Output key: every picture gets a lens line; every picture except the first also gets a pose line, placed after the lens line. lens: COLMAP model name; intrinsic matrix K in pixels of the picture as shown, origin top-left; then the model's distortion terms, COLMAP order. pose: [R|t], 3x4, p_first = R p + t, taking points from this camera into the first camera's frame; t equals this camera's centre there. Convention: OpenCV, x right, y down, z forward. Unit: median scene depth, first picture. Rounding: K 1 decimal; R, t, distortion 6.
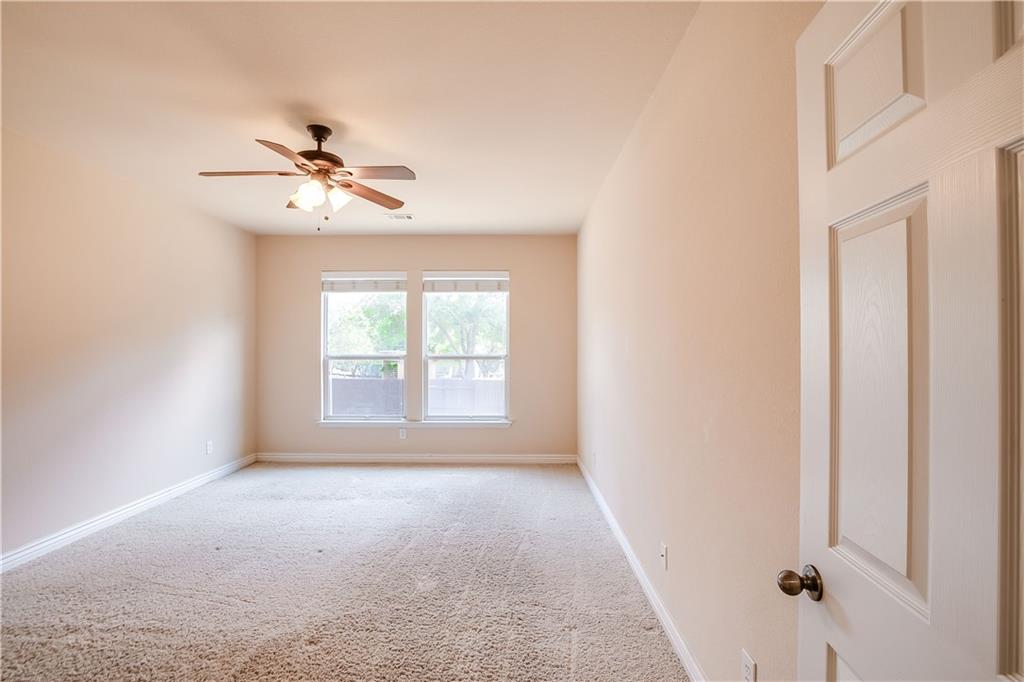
lens RADIAL K [[470.5, 0, 514.9], [0, 470.5, 345.2], [0, 0, 1]] dist [-0.038434, 0.007749]
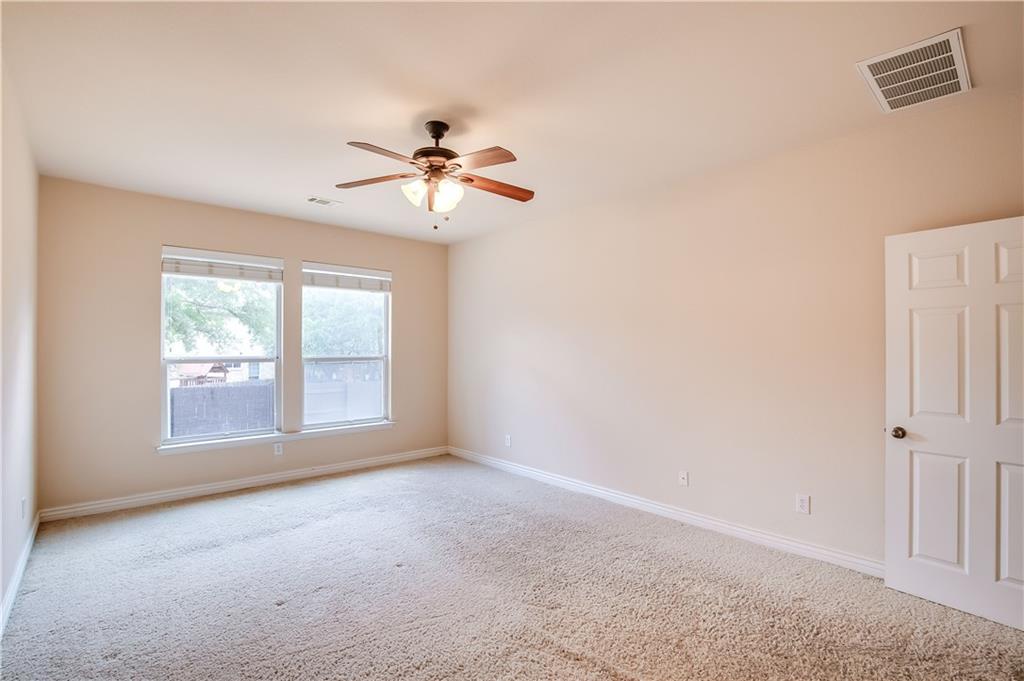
lens RADIAL K [[470.5, 0, 514.9], [0, 470.5, 344.7], [0, 0, 1]] dist [-0.038434, 0.007749]
pose [[0.737016, 0.005319, 0.675854, -0.494182], [-0.005261, 0.999984, -0.002133, -0.001752], [-0.675854, -0.001984, 0.737033, 0.082538]]
